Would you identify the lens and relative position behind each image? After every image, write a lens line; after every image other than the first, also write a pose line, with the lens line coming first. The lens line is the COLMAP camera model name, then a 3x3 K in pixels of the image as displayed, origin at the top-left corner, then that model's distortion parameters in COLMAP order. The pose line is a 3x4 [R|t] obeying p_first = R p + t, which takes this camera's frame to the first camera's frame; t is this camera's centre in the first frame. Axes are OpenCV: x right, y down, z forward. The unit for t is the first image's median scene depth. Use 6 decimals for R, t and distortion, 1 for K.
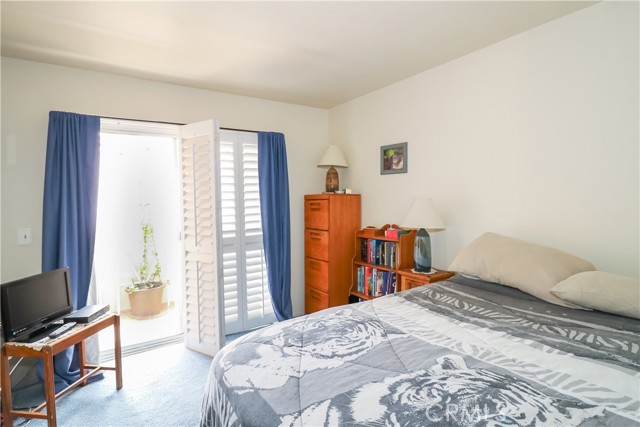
lens RADIAL K [[325.1, 0, 320.0], [0, 325.1, 213.5], [0, 0, 1]] dist [-0.001366, -0.000117]
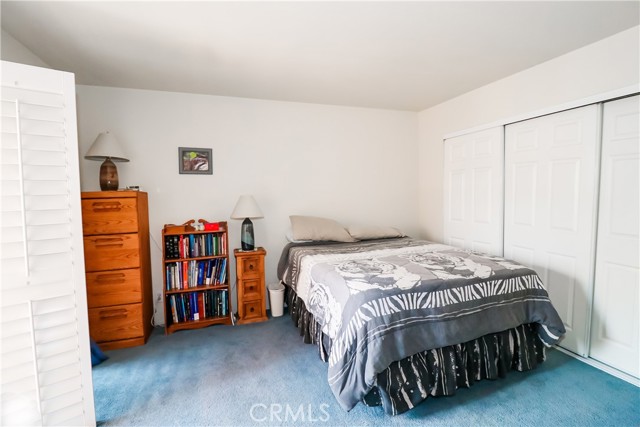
lens RADIAL K [[296.6, 0, 320.0], [0, 296.6, 213.5], [0, 0, 1]] dist [0.023967, -0.031298]
pose [[0.290785, -0.053559, 0.955288, -0.616501], [0.057908, 0.997587, 0.038304, -0.001472], [-0.955034, 0.044181, 0.293185, 0.287636]]
